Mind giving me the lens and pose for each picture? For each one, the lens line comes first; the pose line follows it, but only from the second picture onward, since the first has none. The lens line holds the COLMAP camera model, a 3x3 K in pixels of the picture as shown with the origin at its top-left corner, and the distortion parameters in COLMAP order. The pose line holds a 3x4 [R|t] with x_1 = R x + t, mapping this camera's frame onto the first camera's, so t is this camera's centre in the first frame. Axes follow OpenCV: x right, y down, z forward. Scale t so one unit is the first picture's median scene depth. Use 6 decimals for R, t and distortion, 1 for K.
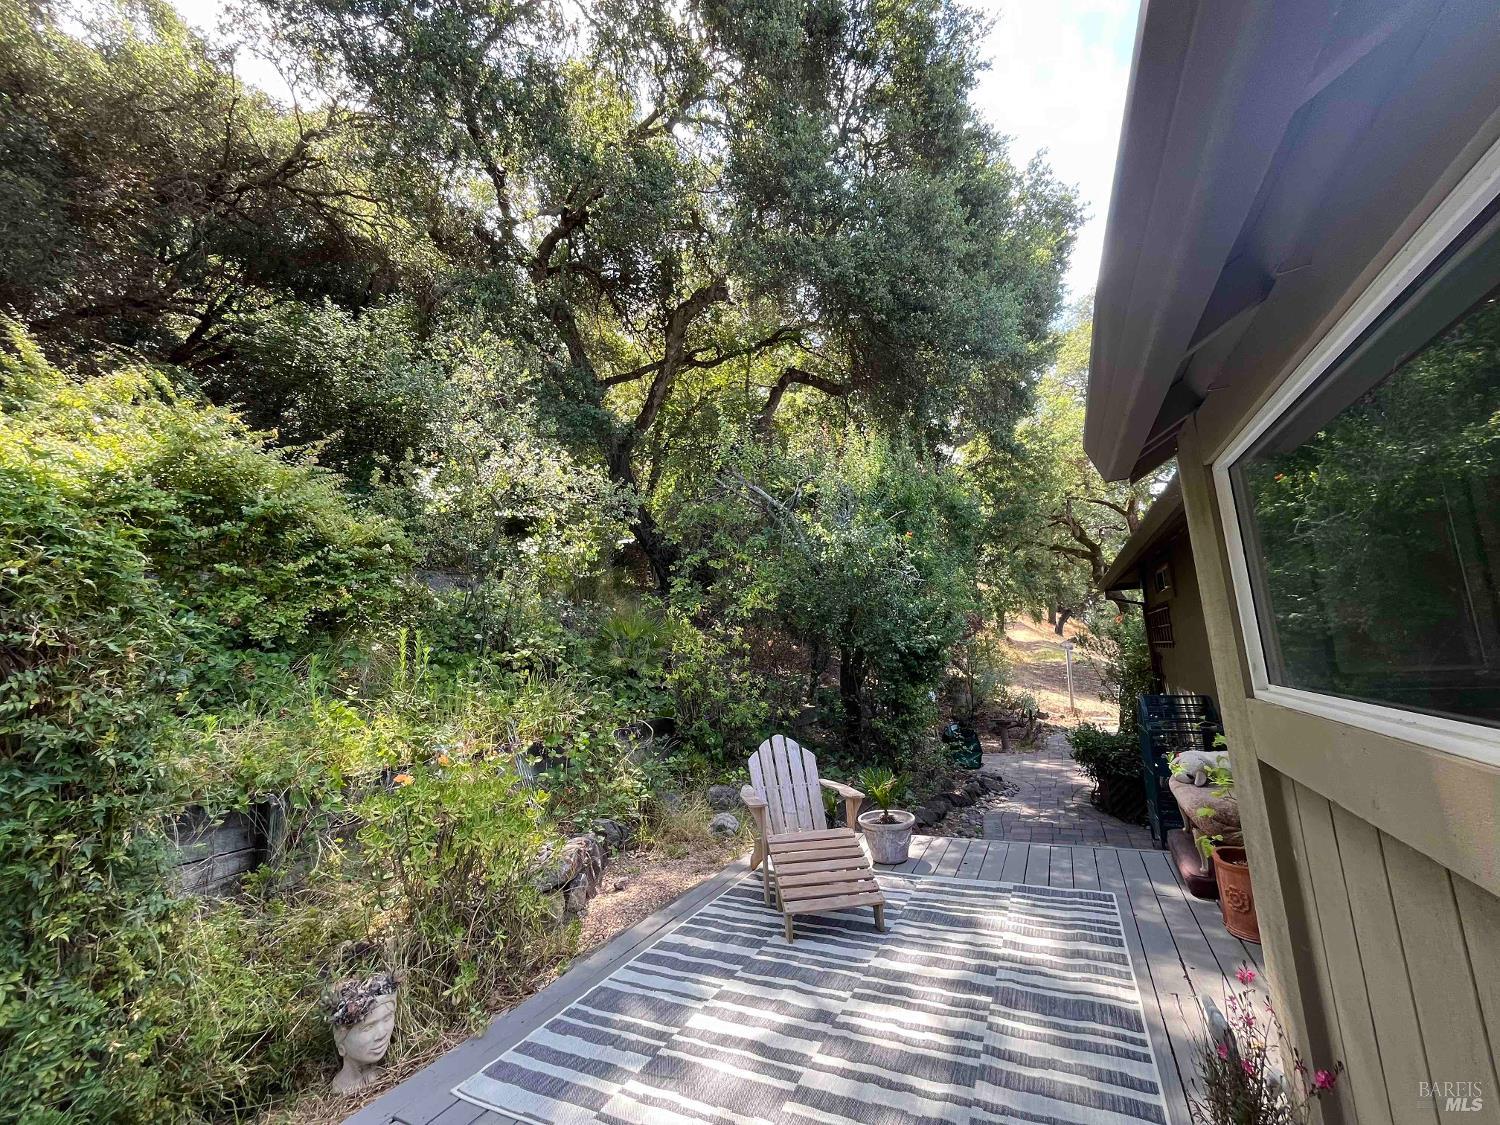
lens RADIAL K [[613.5, 0, 750.0], [0, 613.5, 562.5], [0, 0, 1]] dist [-0.000718, -0.000769]
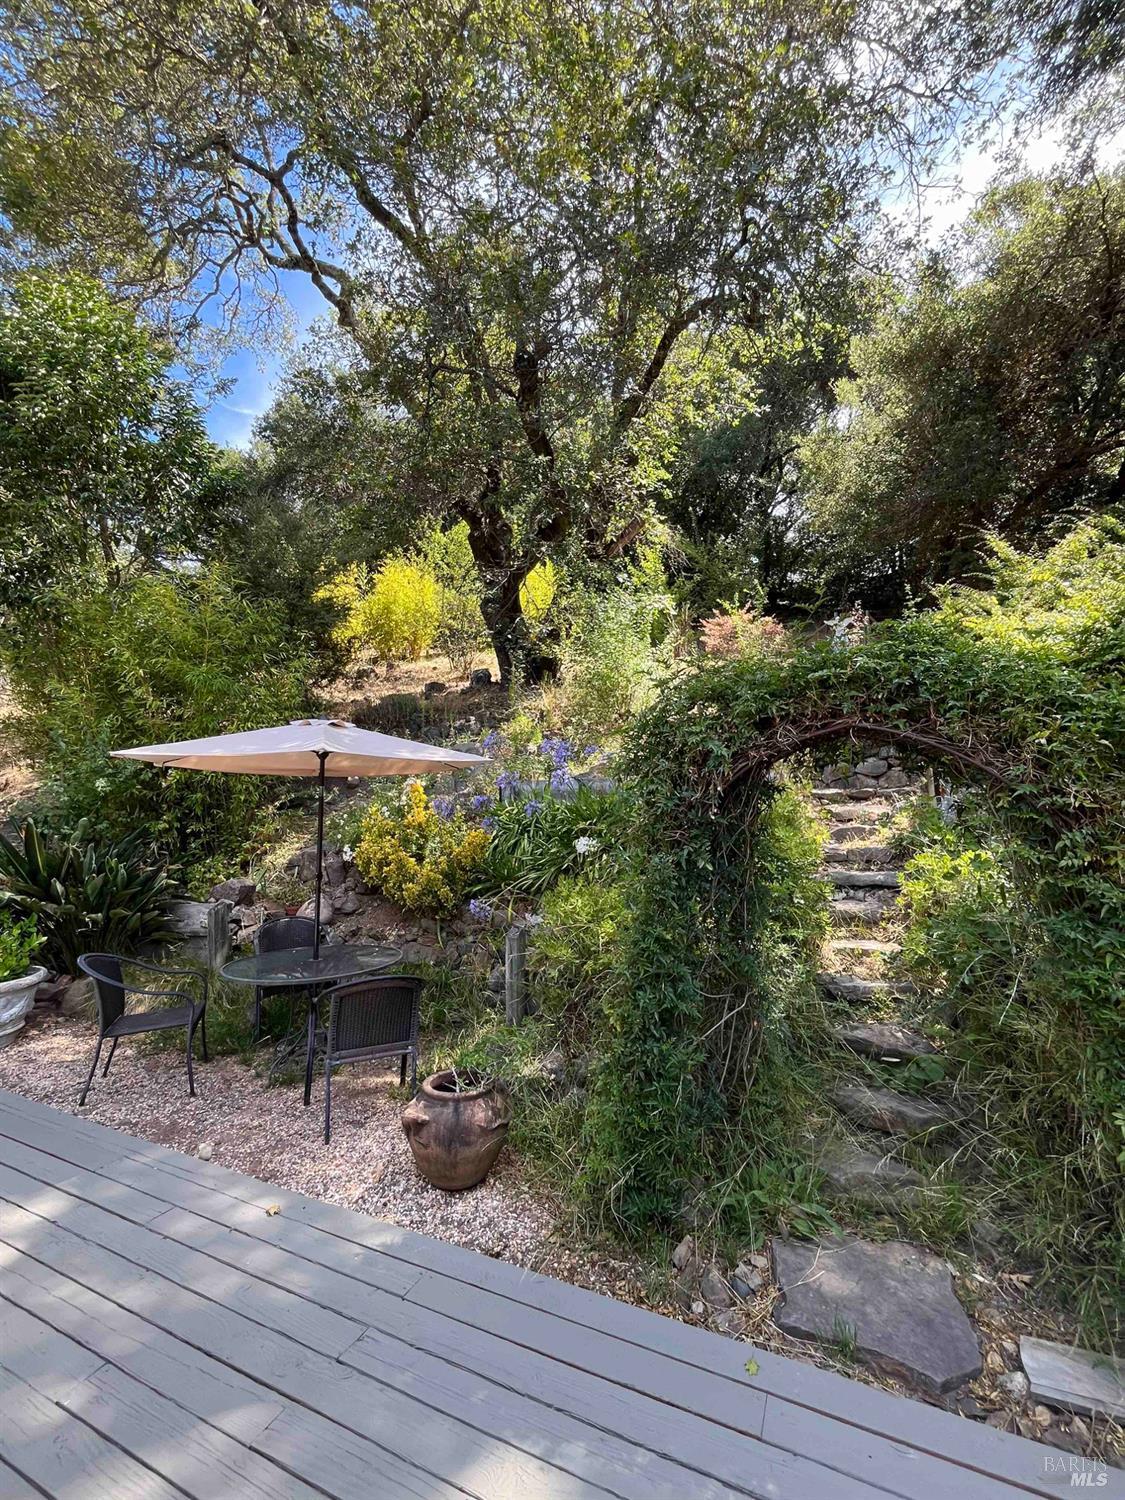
lens RADIAL K [[613.5, 0, 562.5], [0, 613.5, 750.0], [0, 0, 1]] dist [-0.000718, -0.000769]
pose [[0.030051, -0.085608, -0.995876, -0.106372], [0.170470, 0.982168, -0.079286, -0.029310], [0.984905, -0.167384, 0.044109, 0.076104]]
